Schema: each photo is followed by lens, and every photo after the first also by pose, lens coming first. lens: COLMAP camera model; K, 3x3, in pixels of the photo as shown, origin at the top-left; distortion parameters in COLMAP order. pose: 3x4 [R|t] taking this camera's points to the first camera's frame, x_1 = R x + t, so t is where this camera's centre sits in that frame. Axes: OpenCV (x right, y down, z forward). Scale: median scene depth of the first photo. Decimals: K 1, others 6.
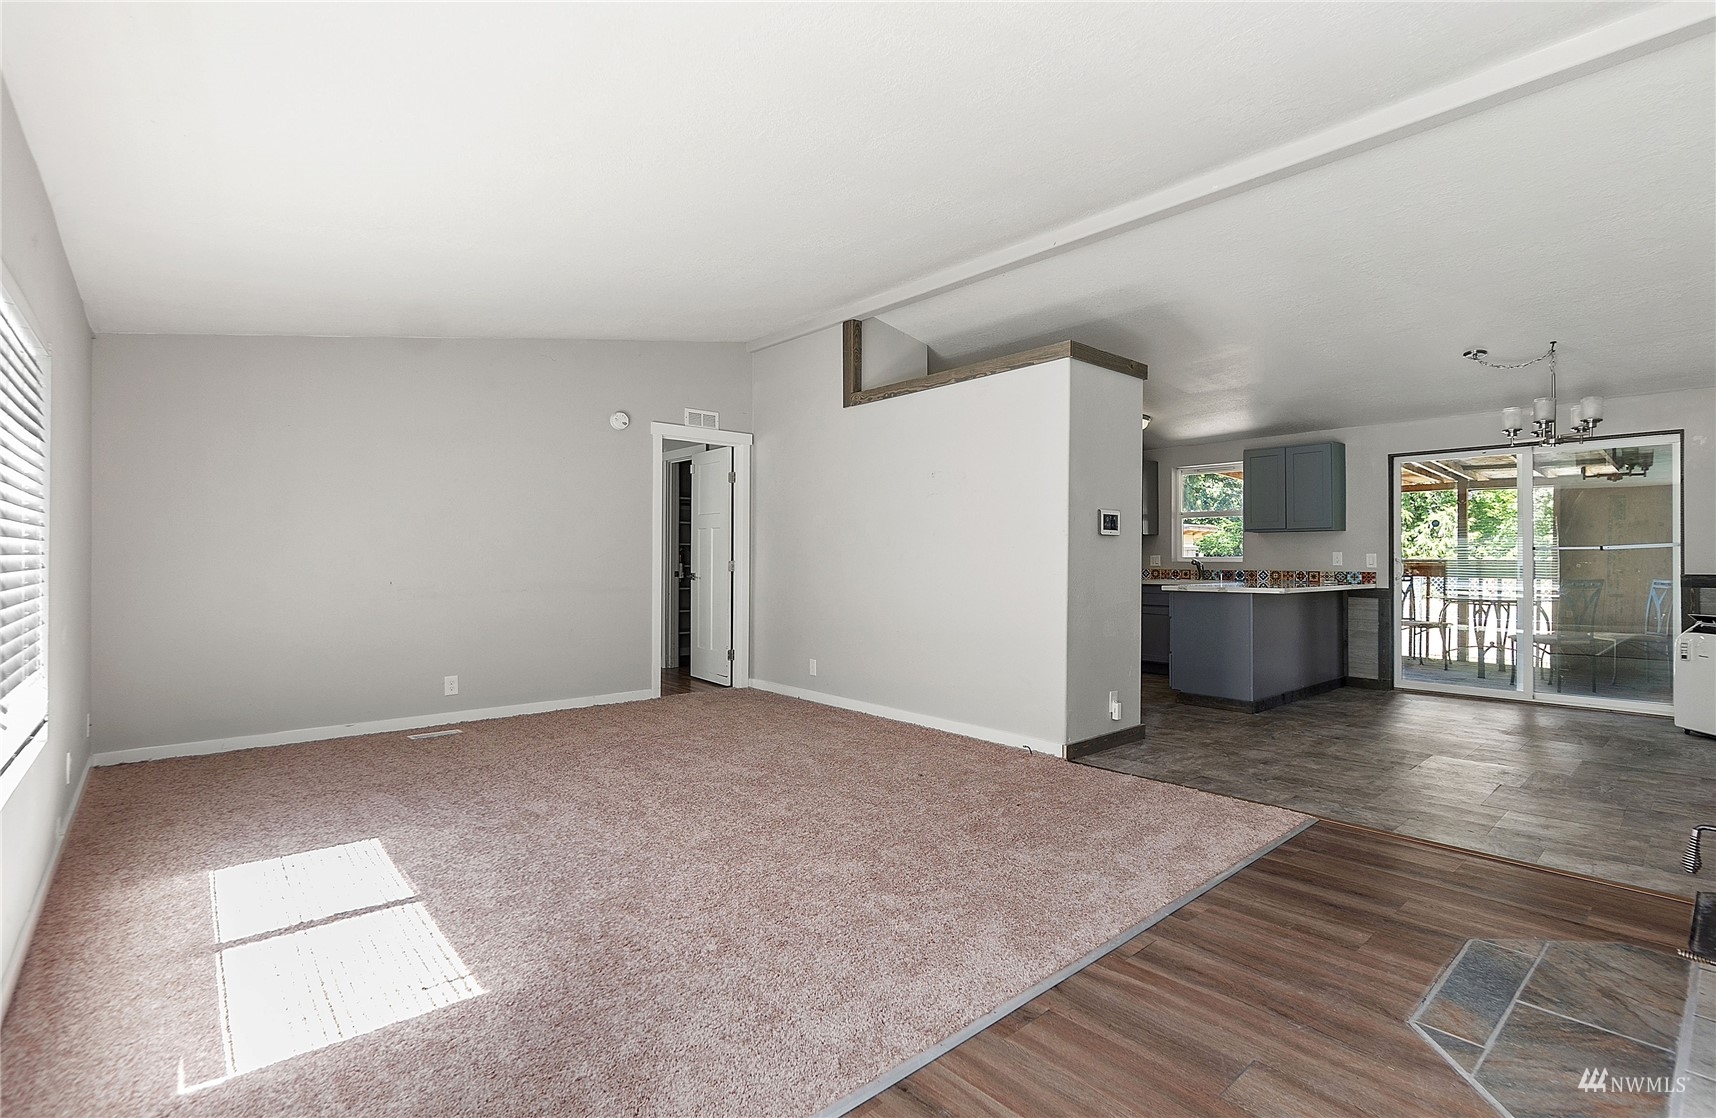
lens RADIAL K [[784.3, 0, 865.8], [0, 784.3, 557.1], [0, 0, 1]] dist [-0.002256, -0.000098]
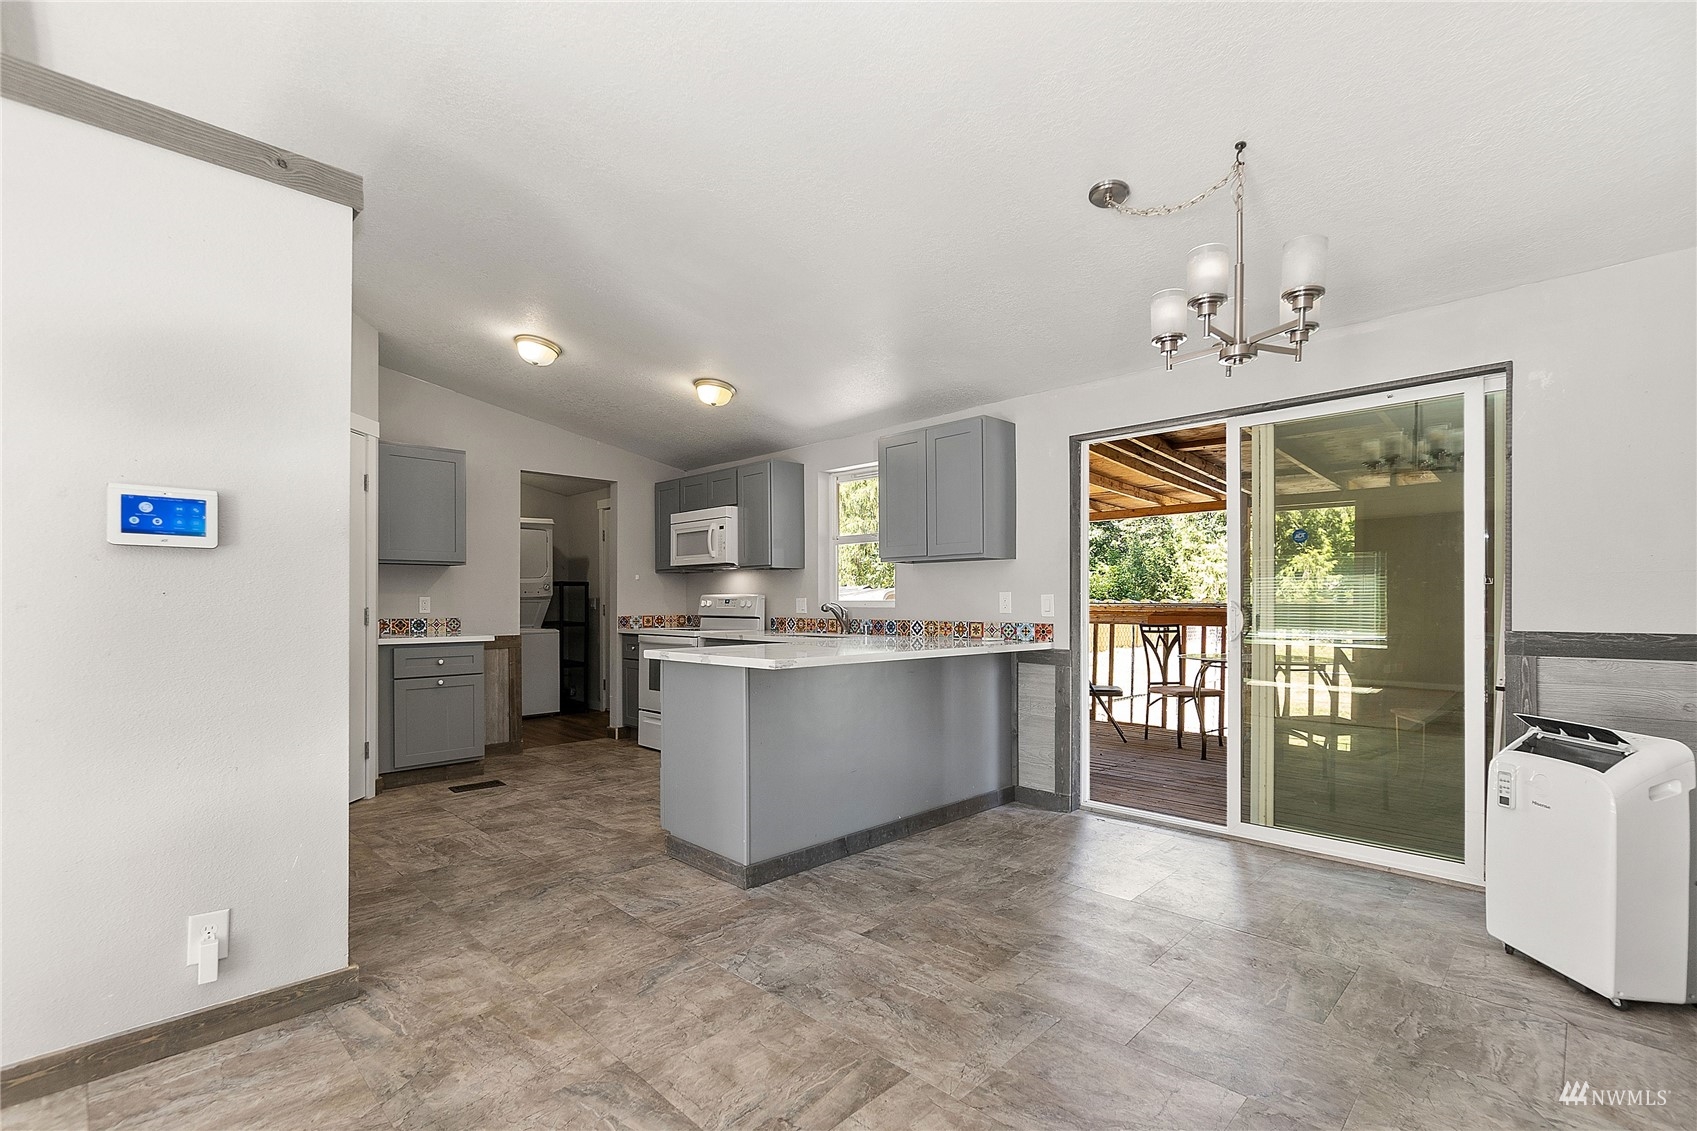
lens RADIAL K [[760.5, 0, 812.0], [0, 760.5, 607.0], [0, 0, 1]] dist [-0.000029, -0.000258]
pose [[0.999263, -0.001356, 0.038368, 0.426212], [0.001063, 0.999970, 0.007656, 0.000811], [-0.038377, -0.007610, 0.999234, 0.387867]]
